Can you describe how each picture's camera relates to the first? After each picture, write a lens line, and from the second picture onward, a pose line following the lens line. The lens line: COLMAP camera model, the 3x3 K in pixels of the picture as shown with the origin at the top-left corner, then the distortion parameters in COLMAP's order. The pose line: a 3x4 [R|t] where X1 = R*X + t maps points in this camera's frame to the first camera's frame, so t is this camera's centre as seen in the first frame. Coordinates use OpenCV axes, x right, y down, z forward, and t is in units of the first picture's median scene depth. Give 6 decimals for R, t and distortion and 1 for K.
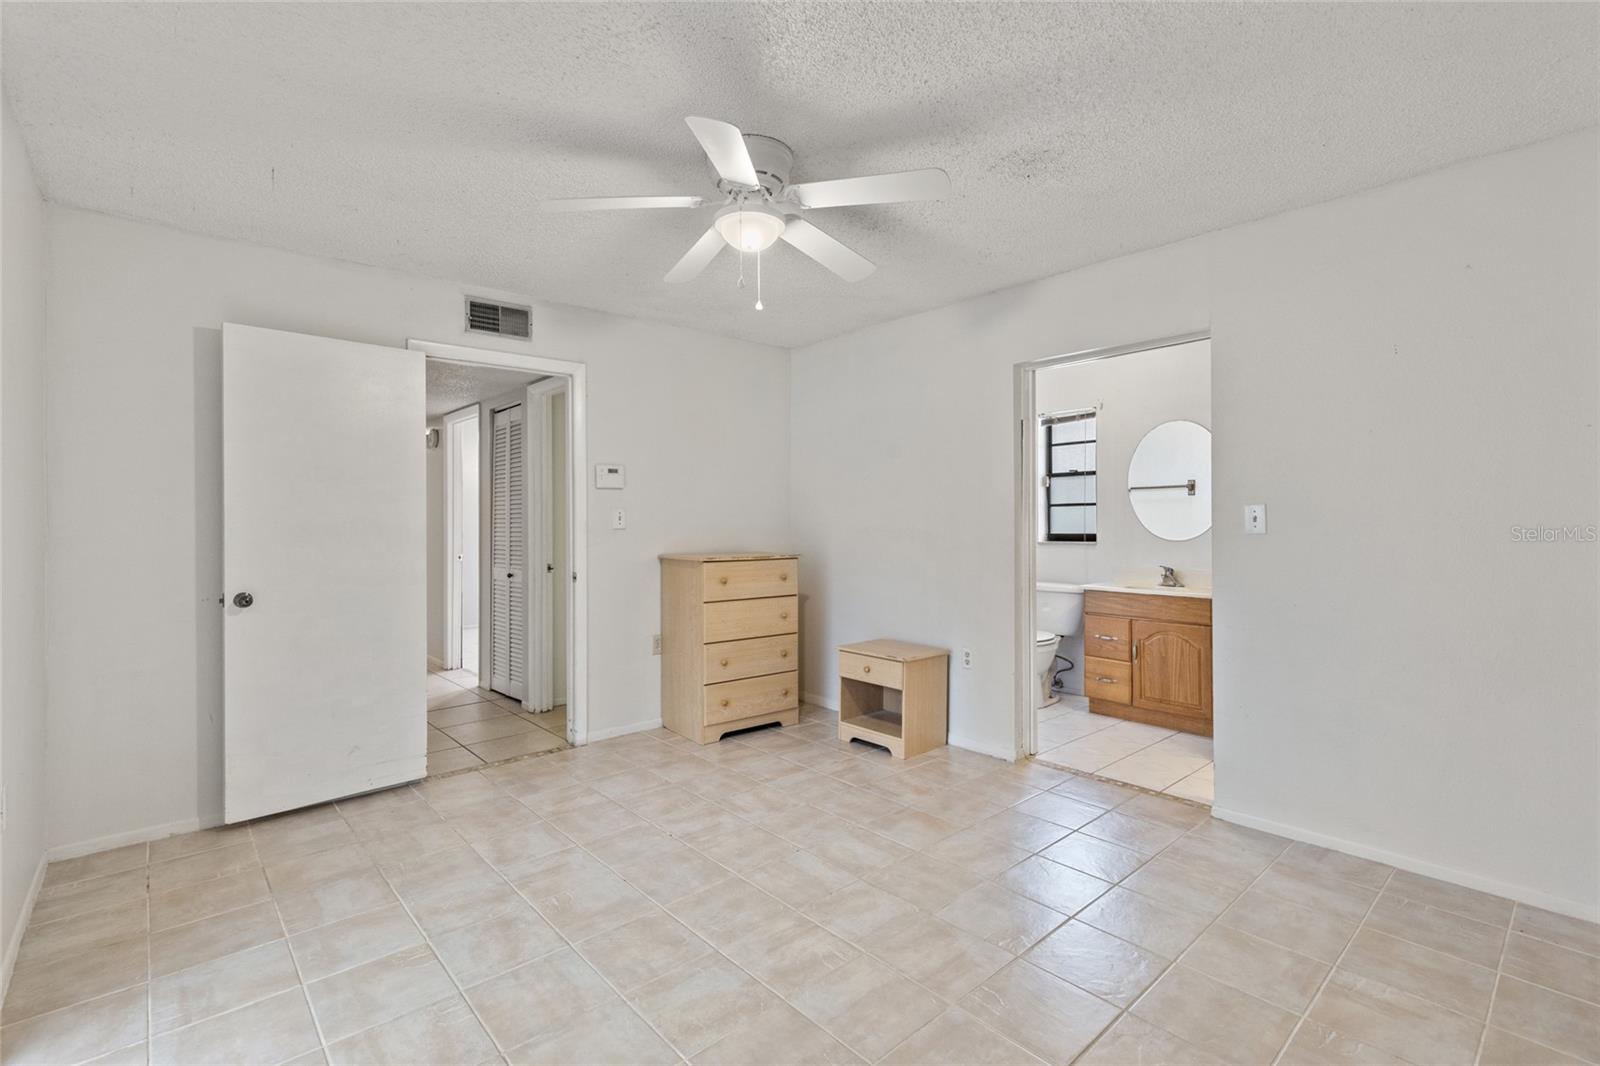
lens RADIAL K [[726.2, 0, 800.5], [0, 726.2, 513.3], [0, 0, 1]] dist [0.007063, -0.001151]
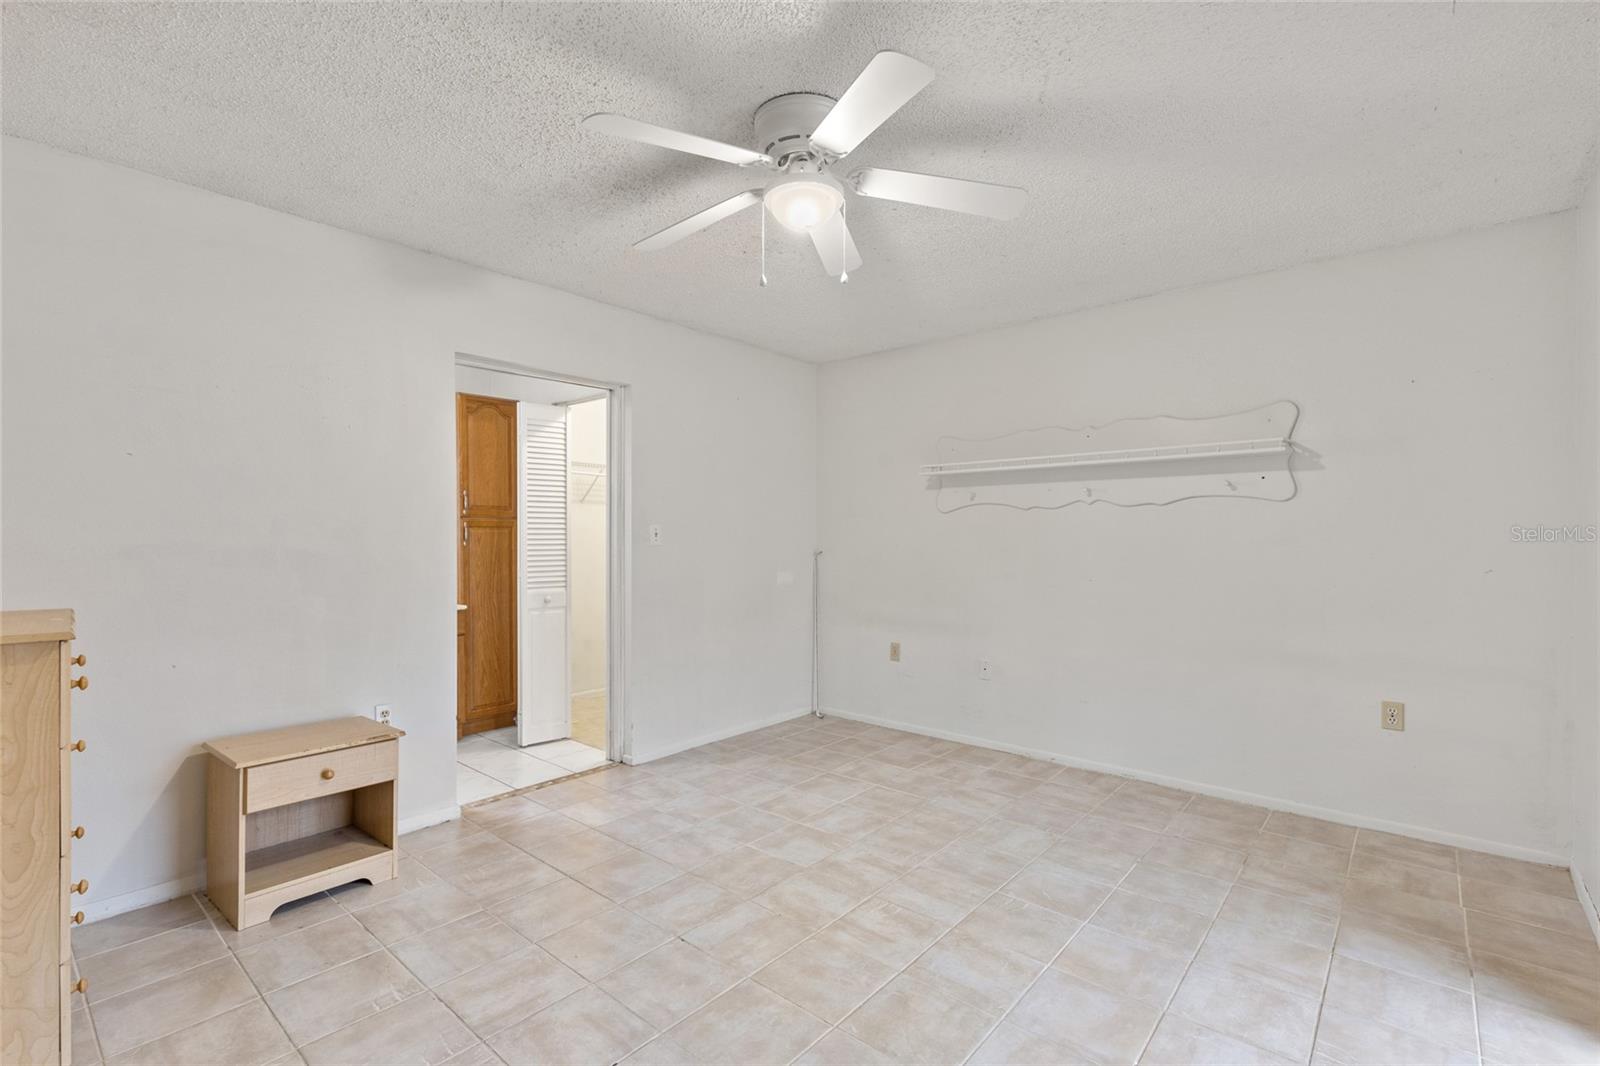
lens RADIAL K [[726.2, 0, 791.4], [0, 726.2, 533.1], [0, 0, 1]] dist [0.007063, -0.001151]
pose [[-0.126620, 0.006094, 0.991933, -0.815571], [-0.010910, 0.999912, -0.007536, 0.013131], [-0.991891, -0.011776, -0.126542, 0.970772]]
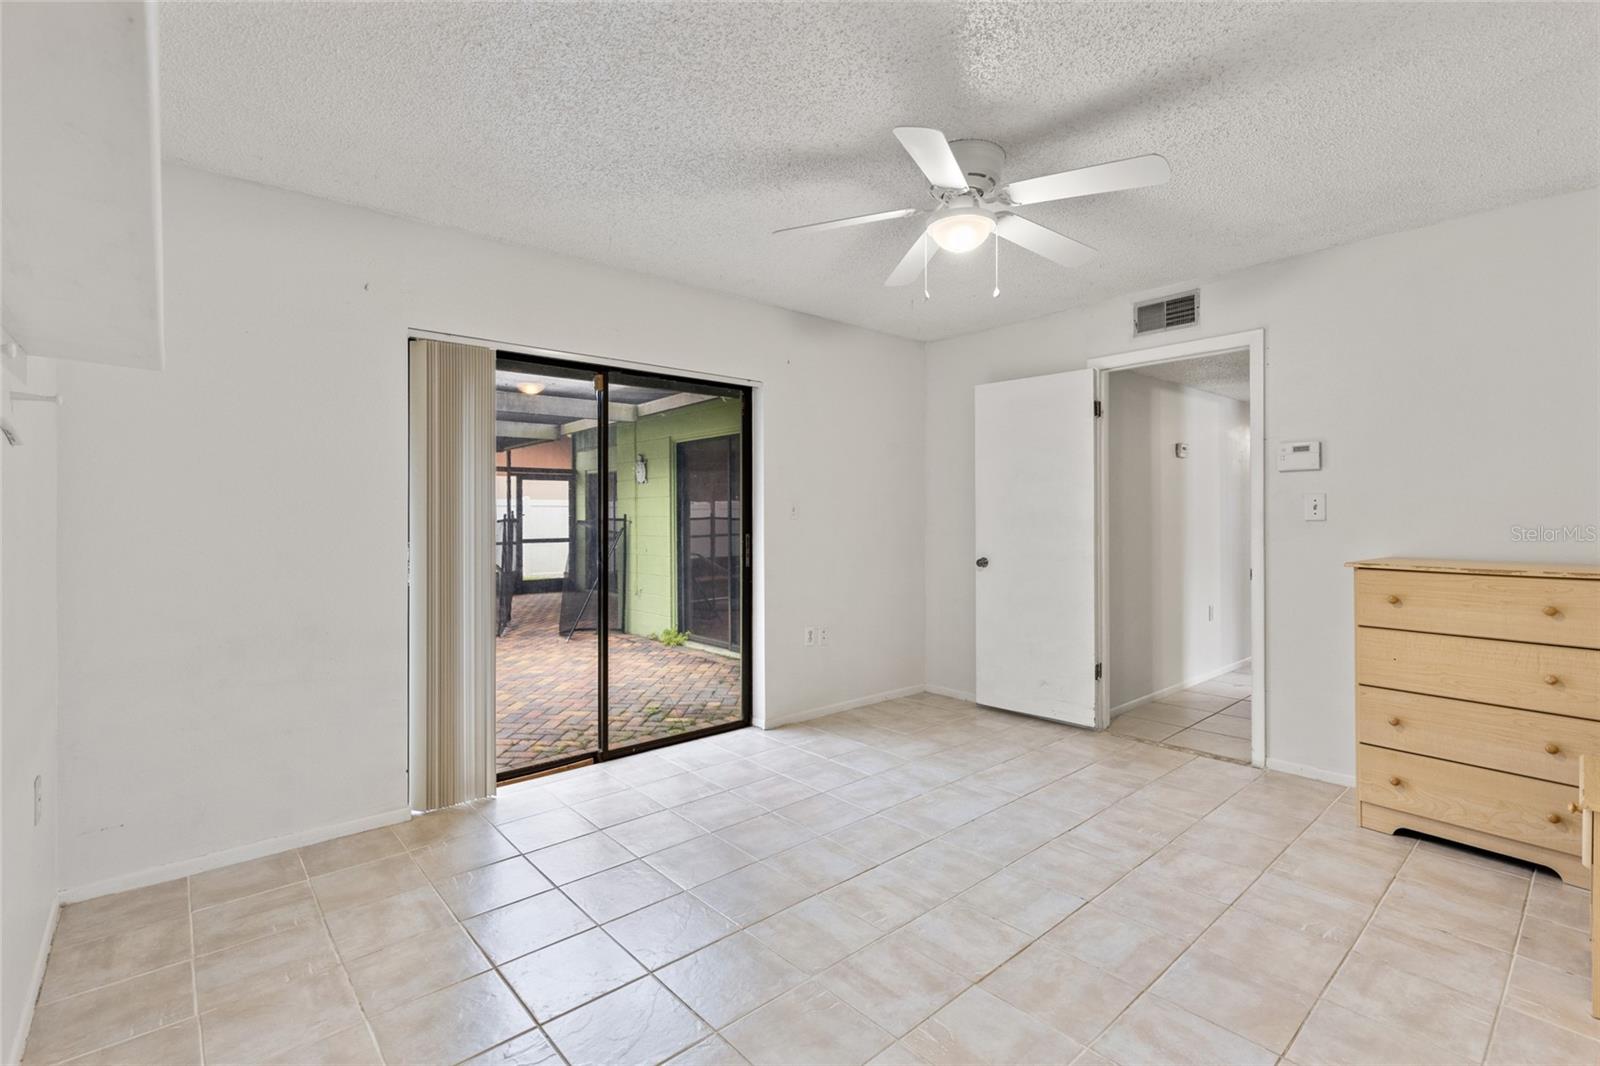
lens RADIAL K [[726.2, 0, 803.7], [0, 726.2, 509.3], [0, 0, 1]] dist [0.007063, -0.001151]
pose [[-0.000247, -0.002465, -0.999997, 0.836805], [0.013675, 0.999903, -0.002468, 0.005461], [0.999906, -0.013675, -0.000214, 0.668422]]
